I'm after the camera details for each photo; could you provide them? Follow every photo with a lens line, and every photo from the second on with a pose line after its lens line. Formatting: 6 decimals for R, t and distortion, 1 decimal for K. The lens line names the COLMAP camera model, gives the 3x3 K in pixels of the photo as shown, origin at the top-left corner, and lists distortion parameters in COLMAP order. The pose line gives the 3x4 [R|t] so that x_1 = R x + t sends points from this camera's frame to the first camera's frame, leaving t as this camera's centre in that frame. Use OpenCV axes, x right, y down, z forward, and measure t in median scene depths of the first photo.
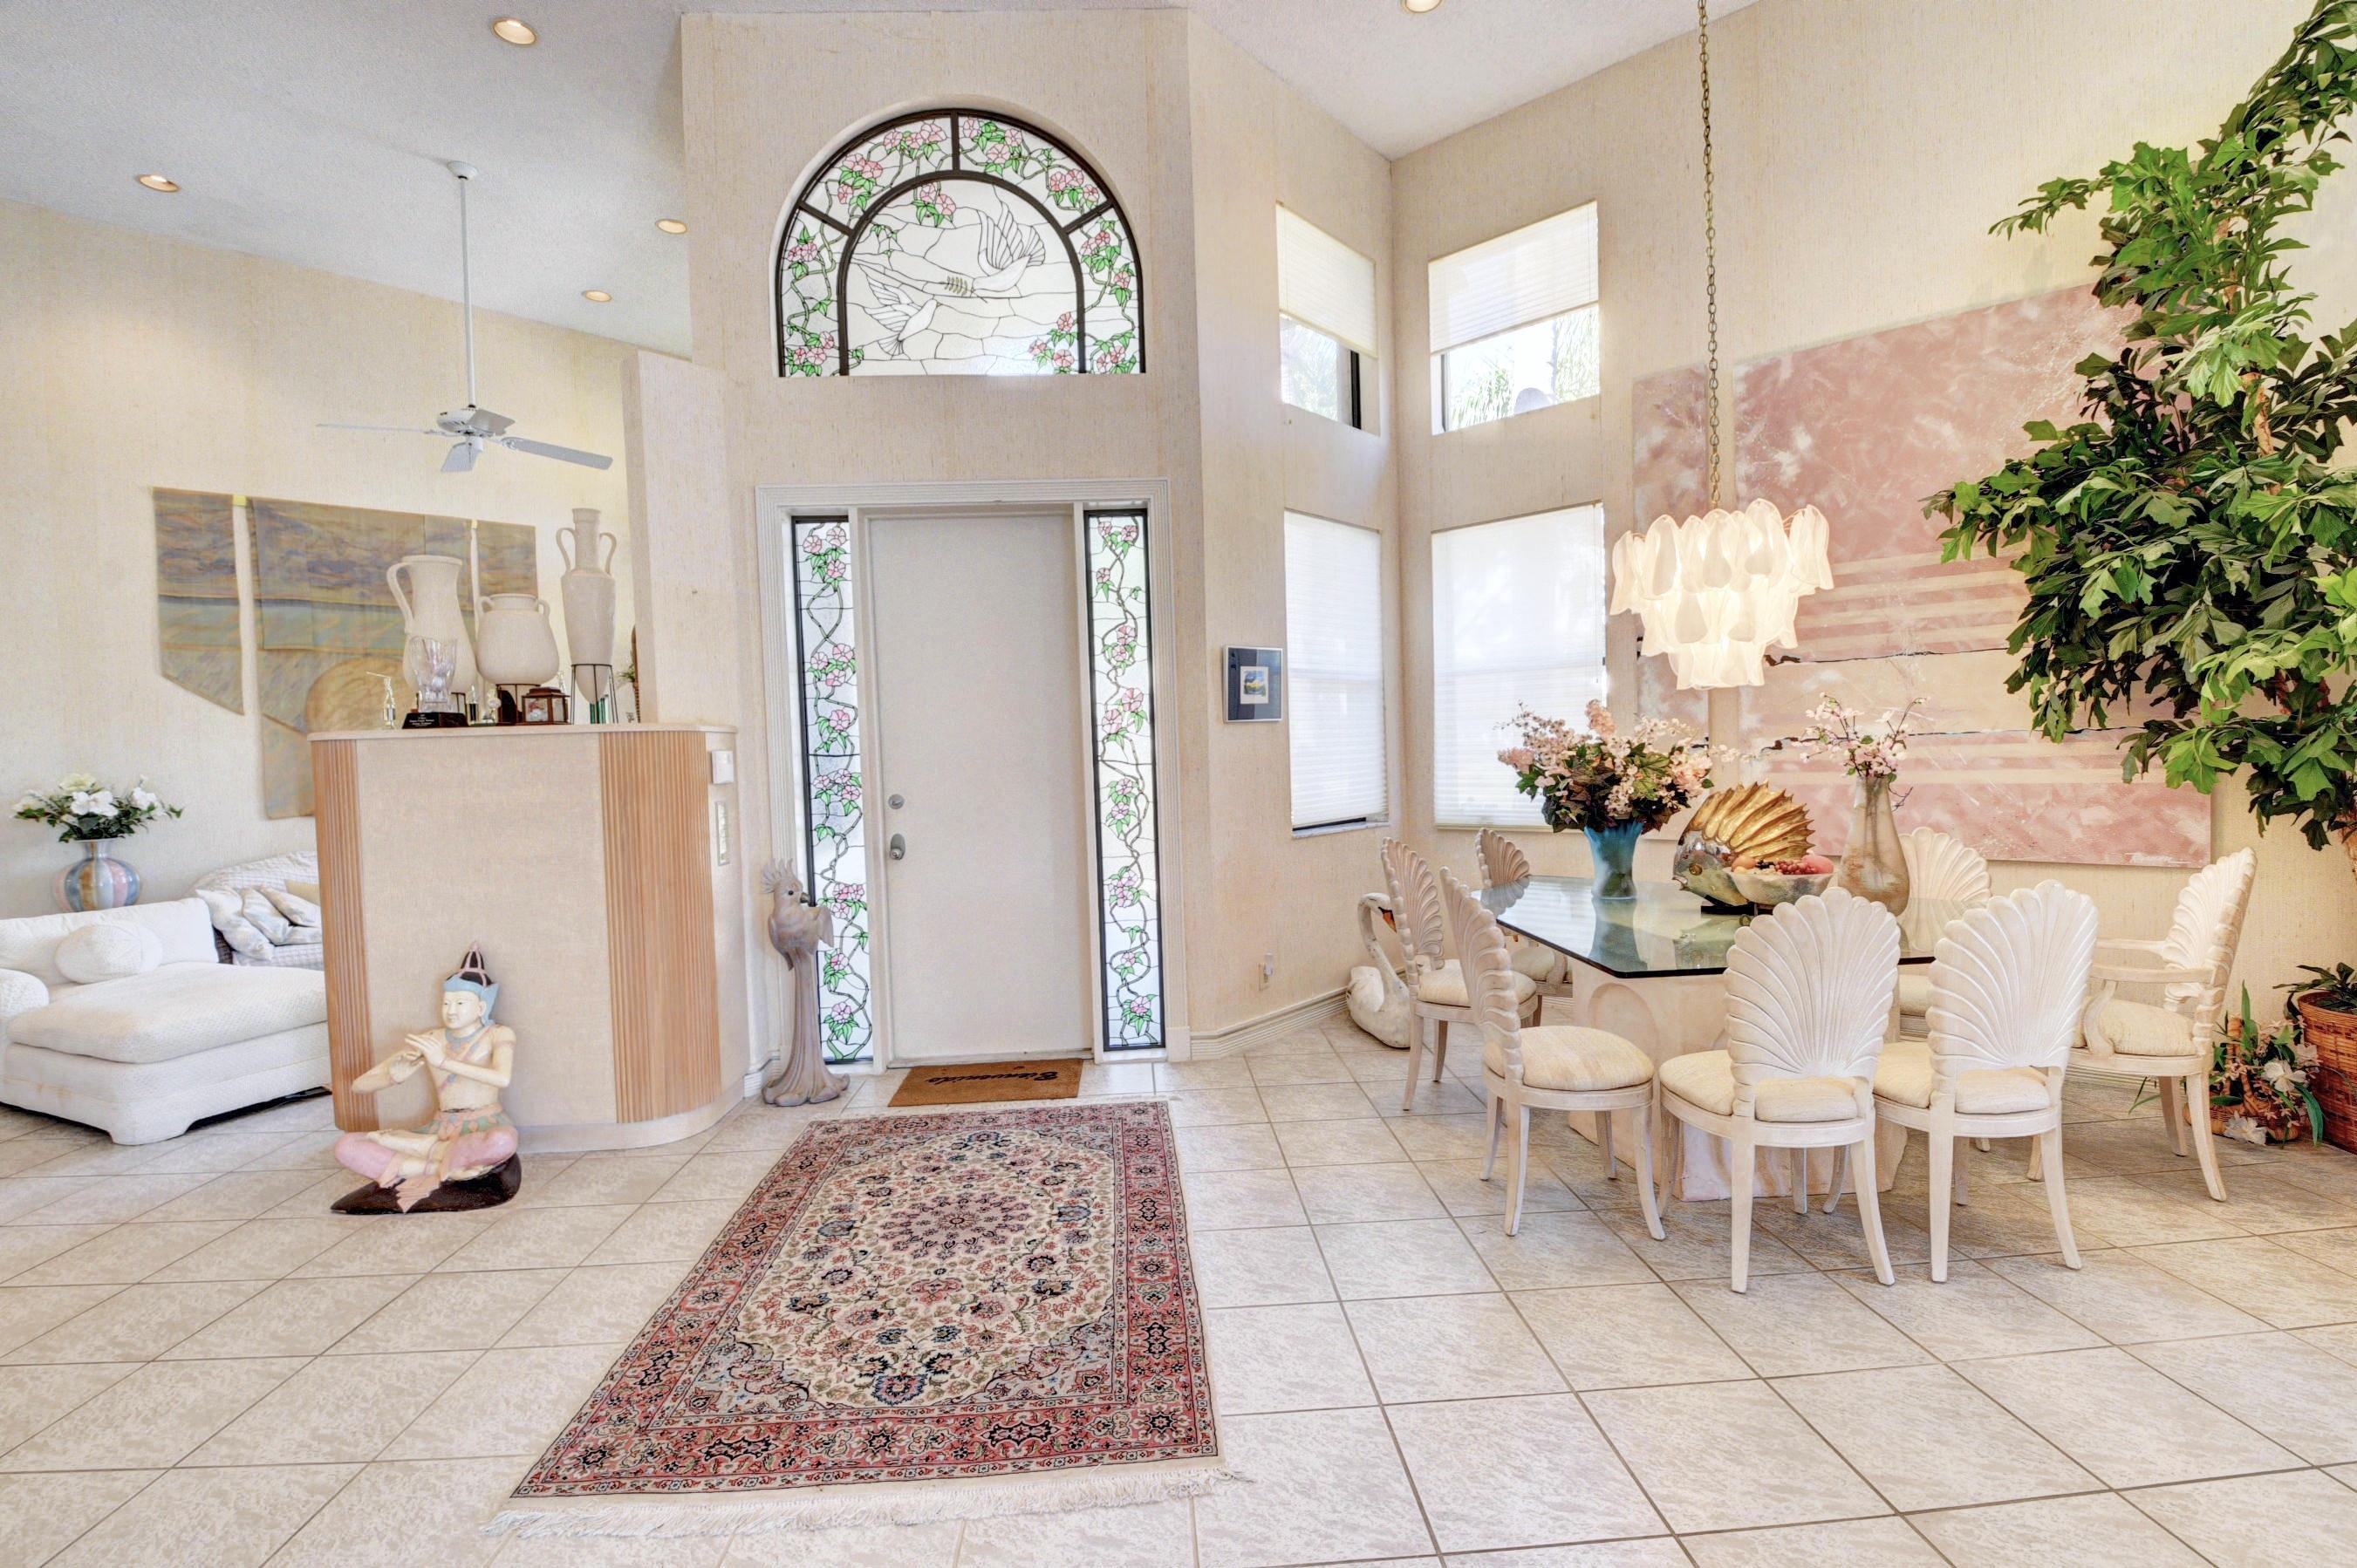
lens RADIAL K [[1046.3, 0, 1178.5], [0, 1046.3, 784.0], [0, 0, 1]] dist [0.031839, -0.036977]
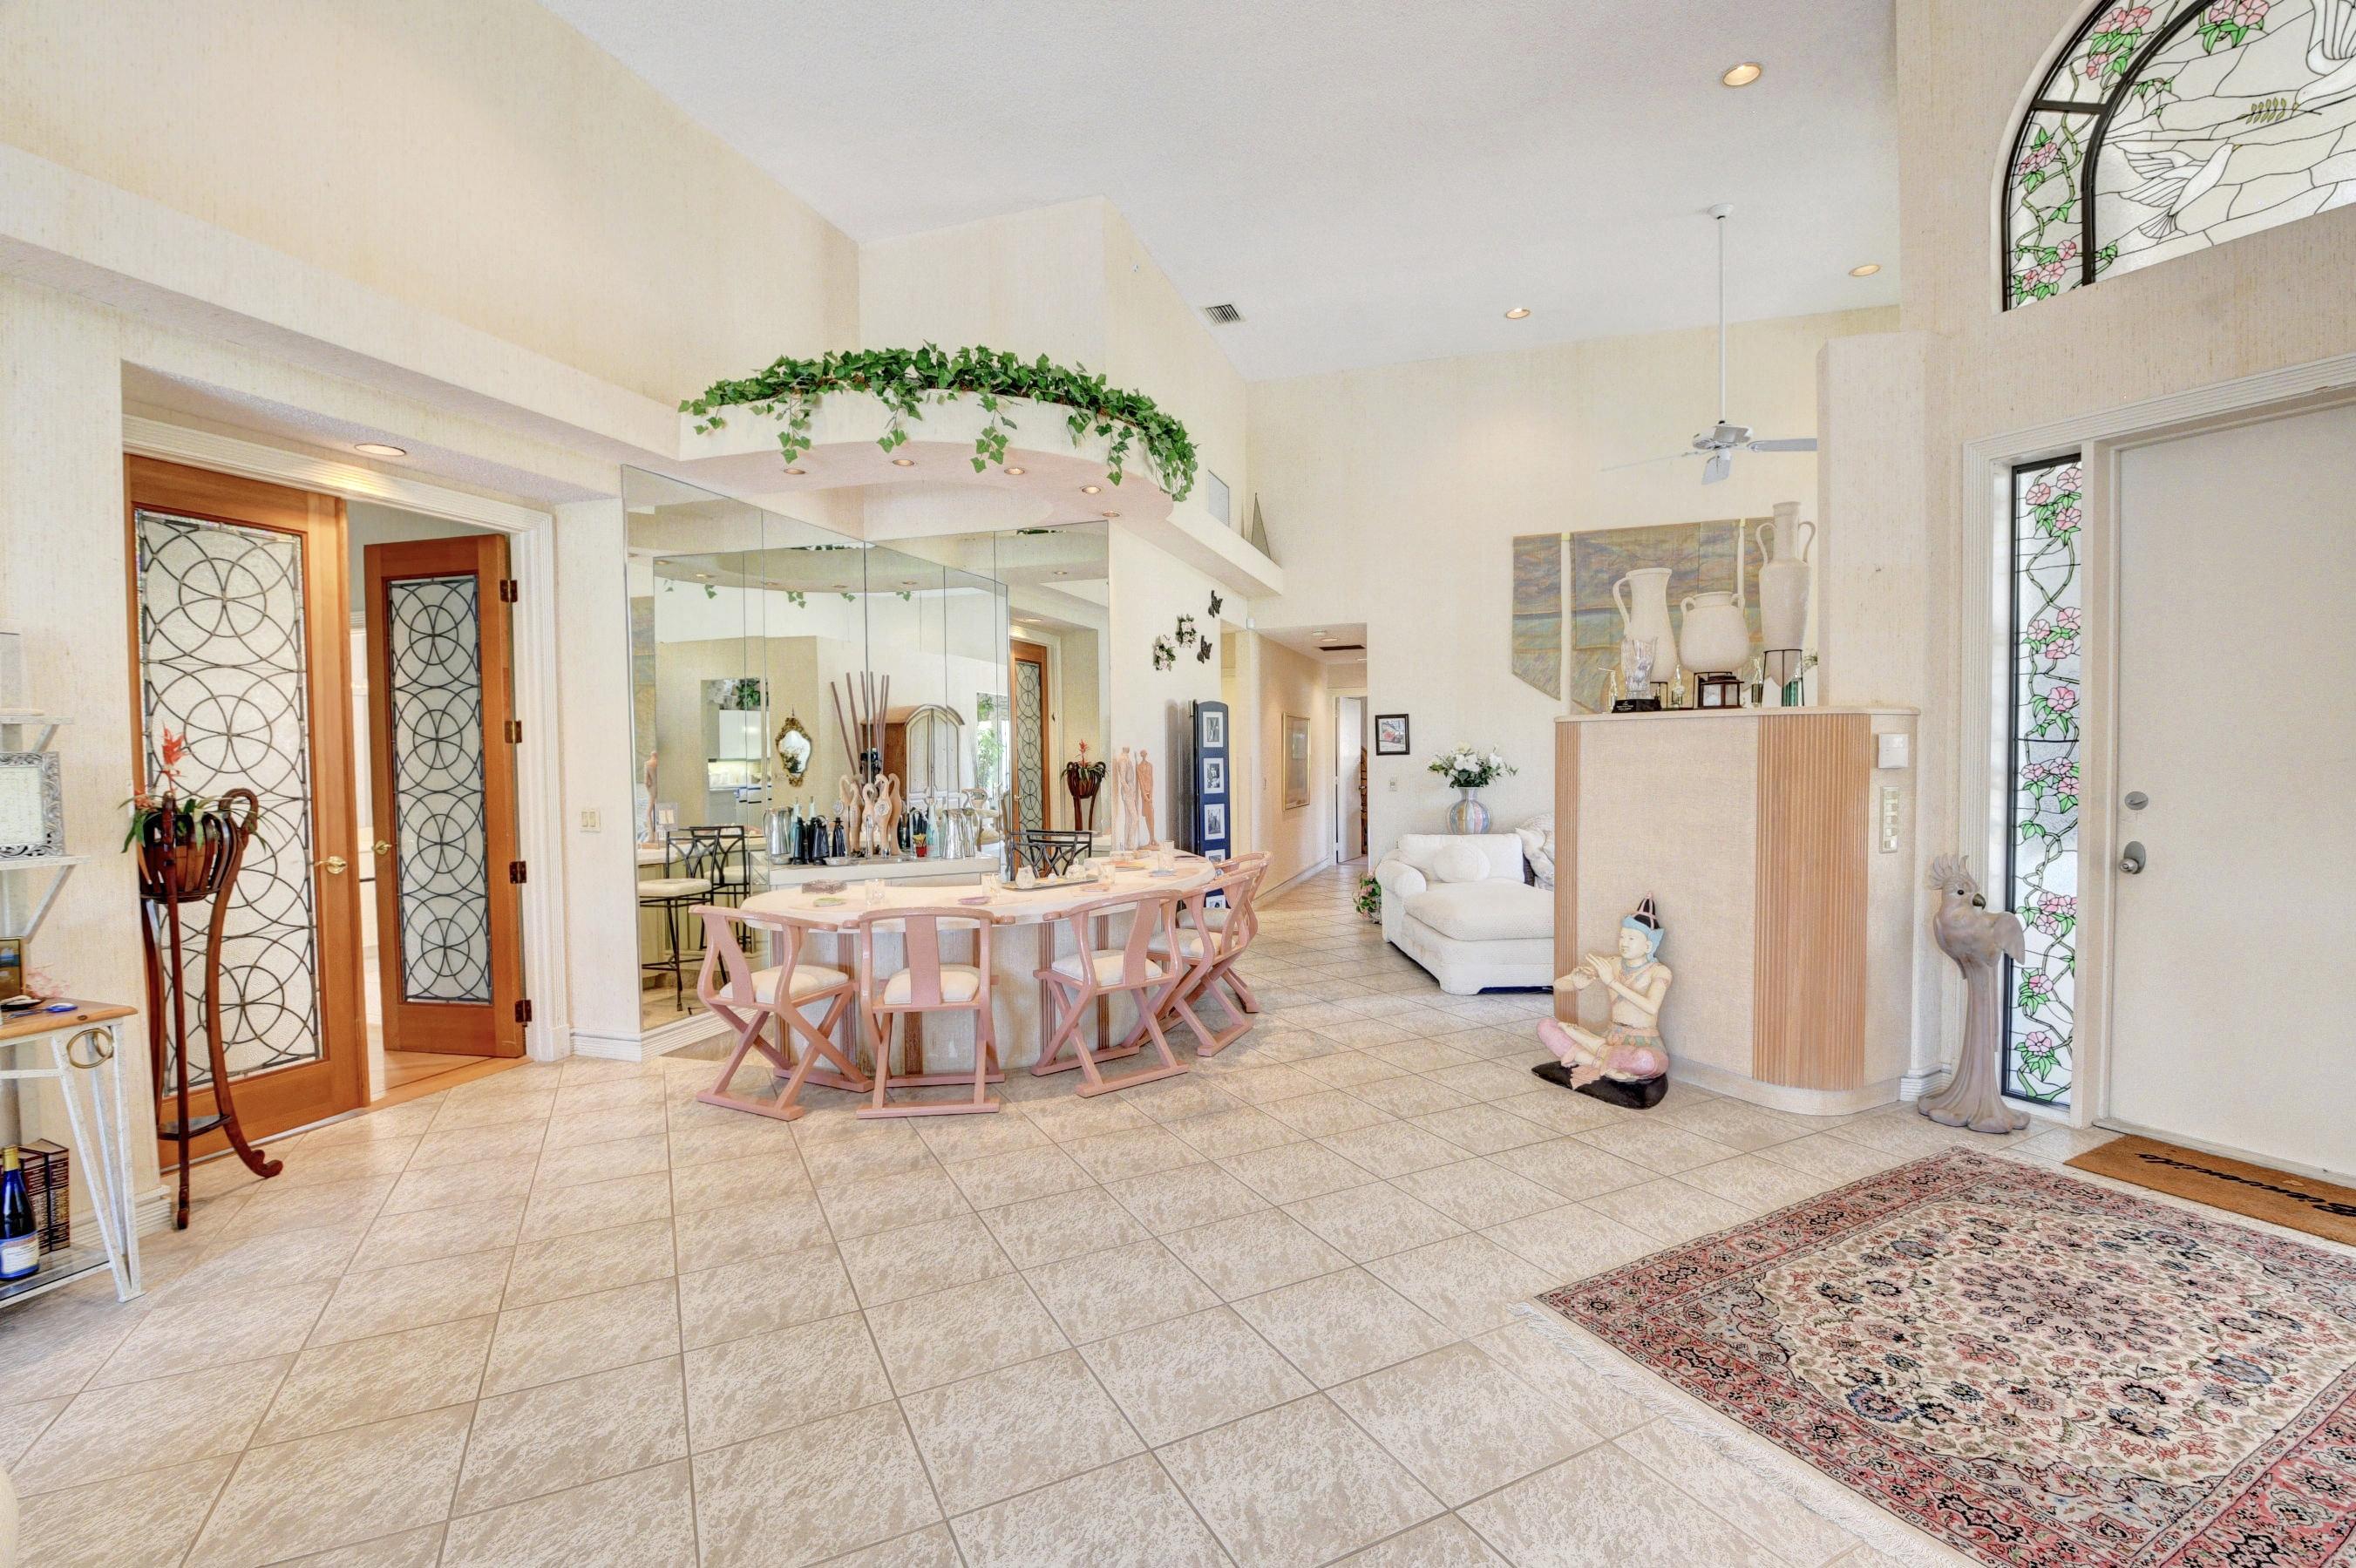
lens RADIAL K [[1047.4, 0, 1178.0], [0, 1047.4, 784.0], [0, 0, 1]] dist [0.000954, -0.010173]
pose [[0.424778, 0.058277, -0.903420, 0.163318], [-0.037595, 0.998201, 0.046714, -0.006606], [0.904517, 0.014121, 0.426205, 0.007532]]
